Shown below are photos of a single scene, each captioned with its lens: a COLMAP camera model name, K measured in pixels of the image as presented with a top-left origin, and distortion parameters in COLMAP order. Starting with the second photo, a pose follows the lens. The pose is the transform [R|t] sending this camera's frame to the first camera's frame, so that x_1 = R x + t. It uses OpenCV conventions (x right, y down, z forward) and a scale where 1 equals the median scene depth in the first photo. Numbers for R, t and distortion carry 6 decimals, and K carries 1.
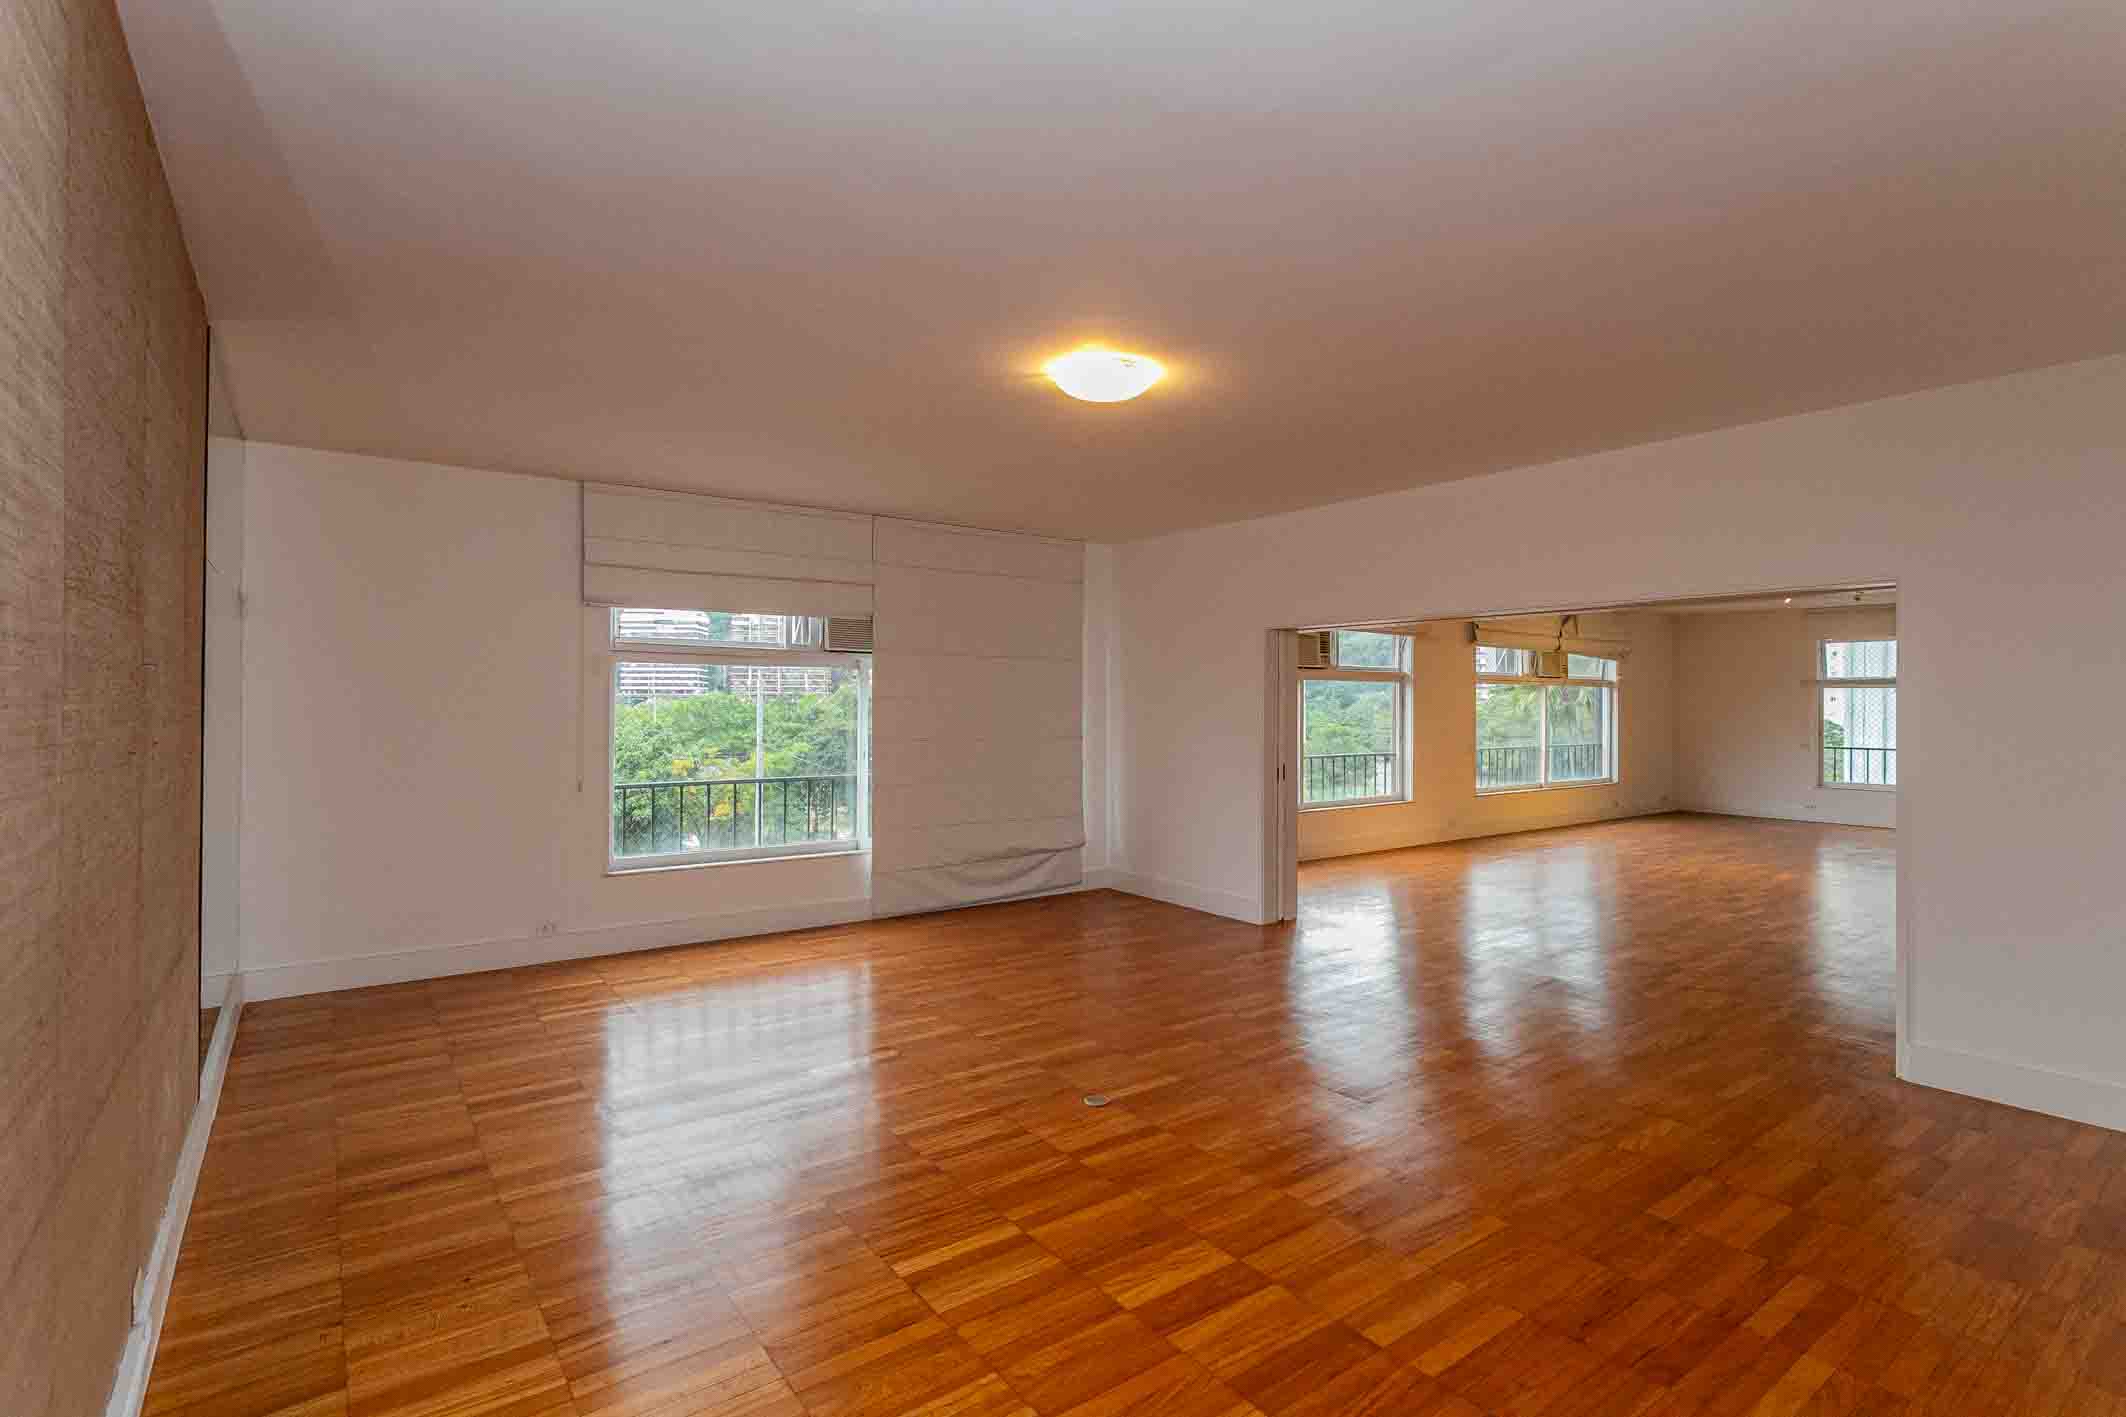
lens RADIAL K [[1007.1, 0, 1051.8], [0, 1007.1, 699.7], [0, 0, 1]] dist [0.002119, 0.002015]
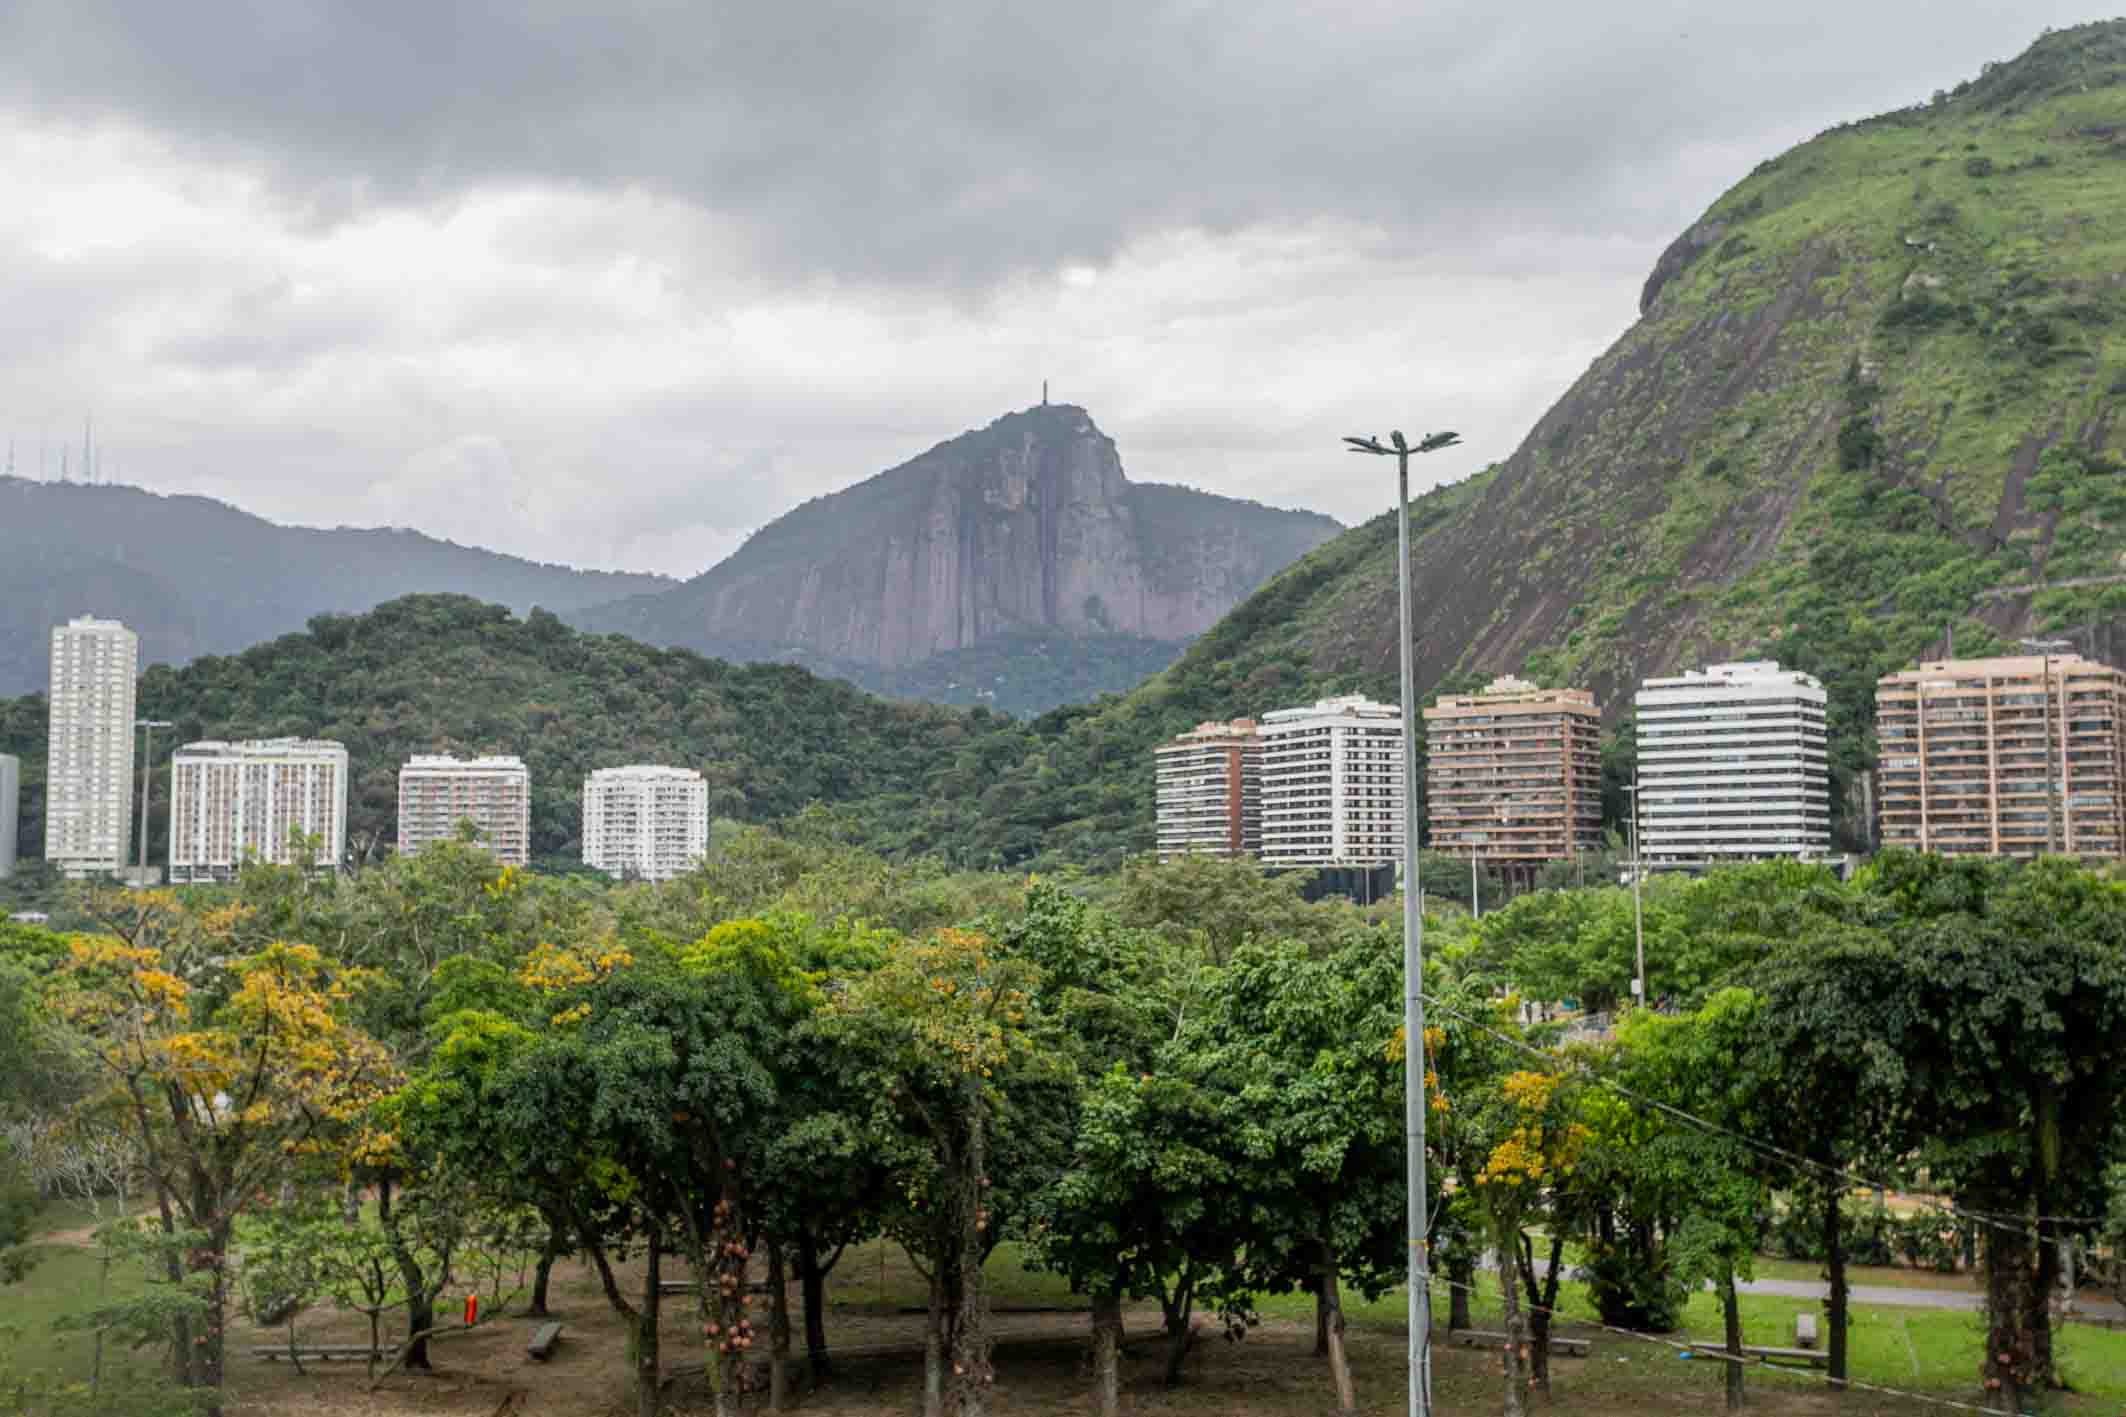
lens RADIAL K [[2205.2, 0, 1110.3], [0, 2205.2, 707.4], [0, 0, 1]] dist [-0.001640, 0.001864]
pose [[0.774255, -0.055846, -0.630404, 0.387032], [0.008445, 0.996922, -0.077943, 0.003134], [0.632817, 0.055024, 0.772344, 0.930625]]
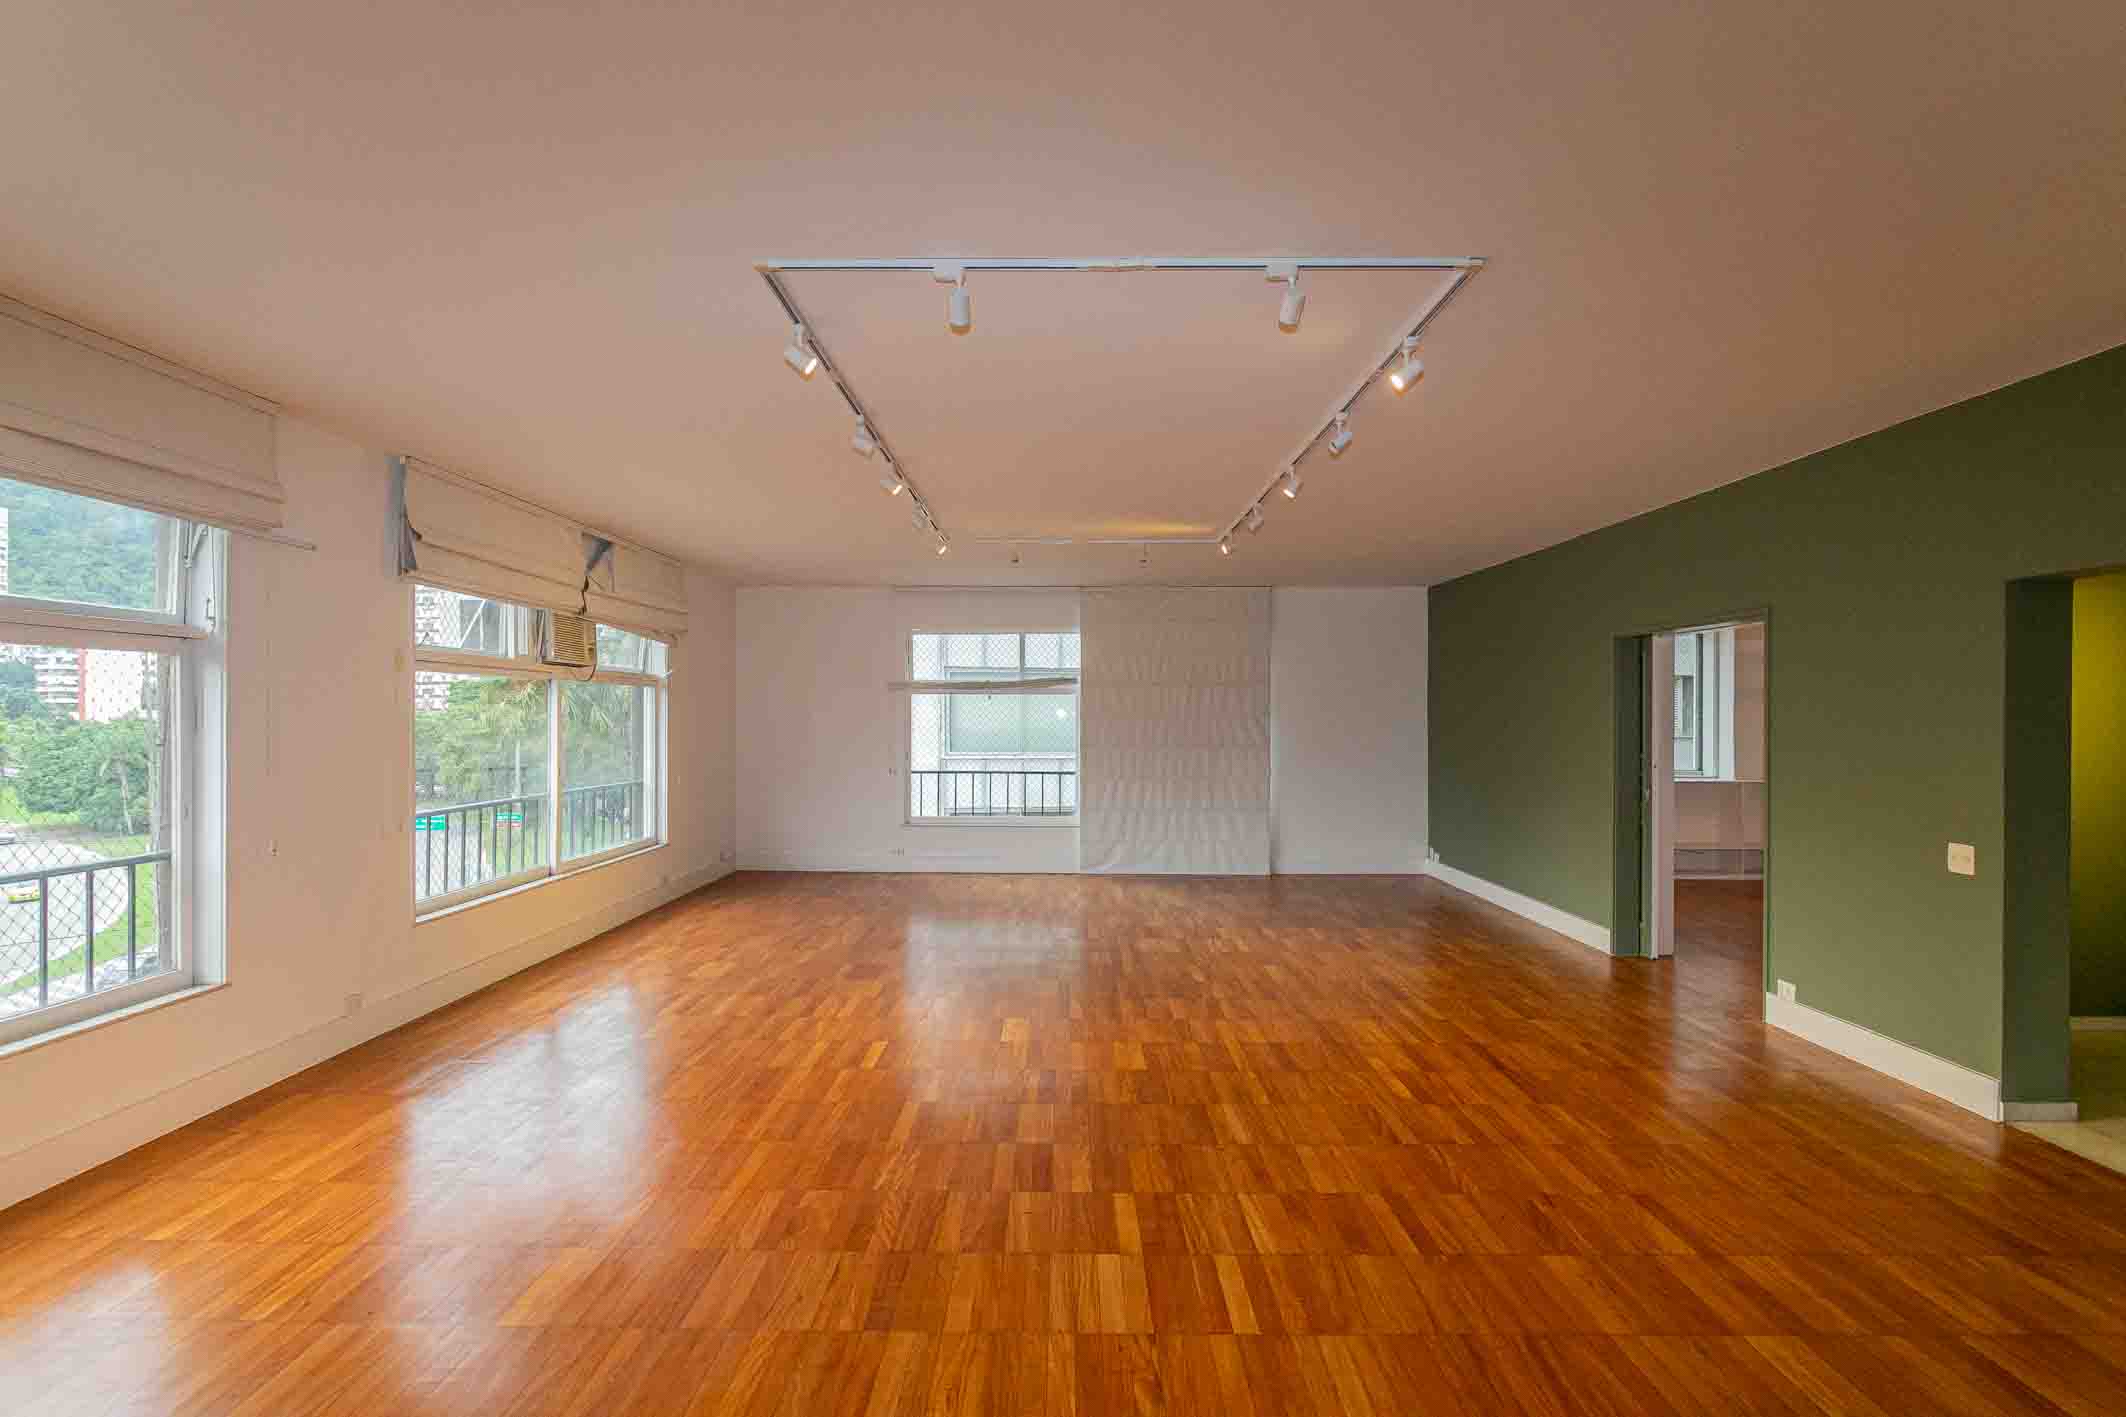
lens RADIAL K [[1057.0, 0, 1046.4], [0, 1057.0, 712.6], [0, 0, 1]] dist [-0.001076, 0.000036]
pose [[0.599825, 0.000924, 0.800130, 0.200438], [-0.002256, 0.999997, 0.000536, 0.002303], [-0.800128, -0.002127, 0.599826, 0.462843]]
